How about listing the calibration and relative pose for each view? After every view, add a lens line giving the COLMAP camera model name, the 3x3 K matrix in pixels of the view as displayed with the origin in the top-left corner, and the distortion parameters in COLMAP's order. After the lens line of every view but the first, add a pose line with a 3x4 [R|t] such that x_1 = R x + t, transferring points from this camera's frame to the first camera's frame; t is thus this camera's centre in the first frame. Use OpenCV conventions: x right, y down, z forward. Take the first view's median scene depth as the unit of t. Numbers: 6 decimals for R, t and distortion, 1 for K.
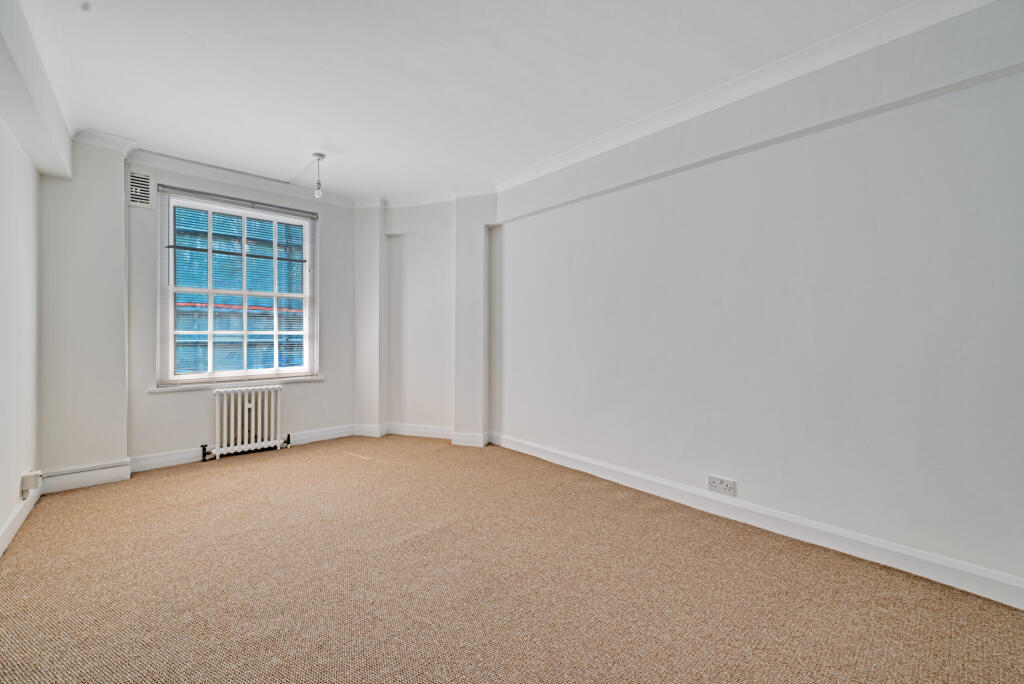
lens RADIAL K [[408.9, 0, 516.9], [0, 408.9, 335.6], [0, 0, 1]] dist [0.000335, -0.000064]
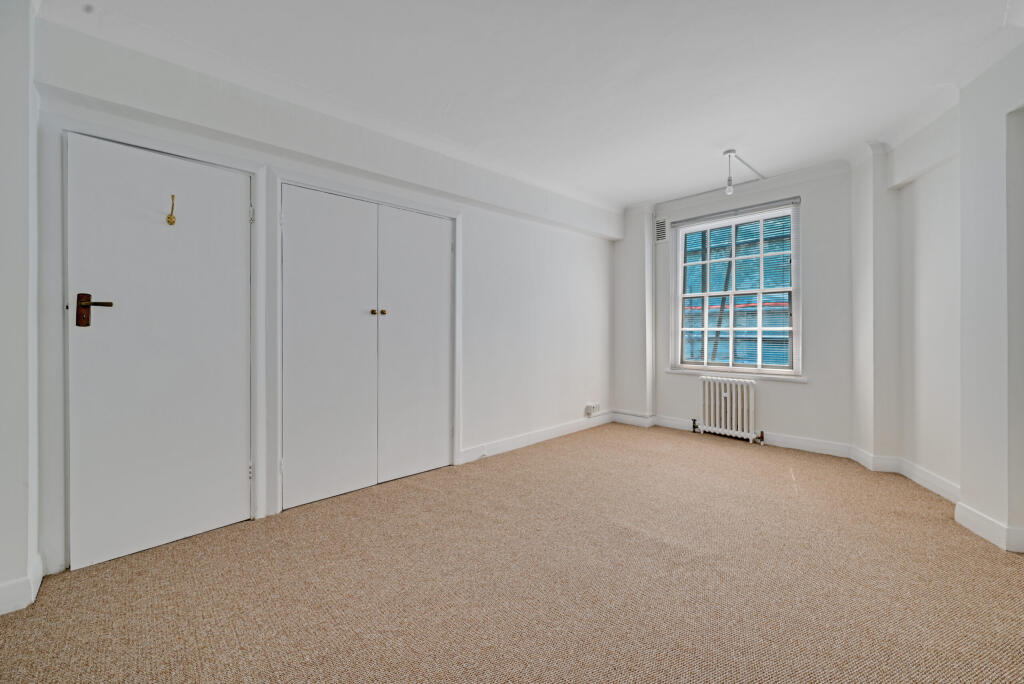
lens RADIAL K [[408.9, 0, 516.1], [0, 408.9, 329.4], [0, 0, 1]] dist [0.000335, -0.000064]
pose [[0.014042, -0.007043, -0.999877, 0.449352], [0.000398, 0.999975, -0.007038, 0.000837], [0.999901, -0.000299, 0.014044, 0.409183]]
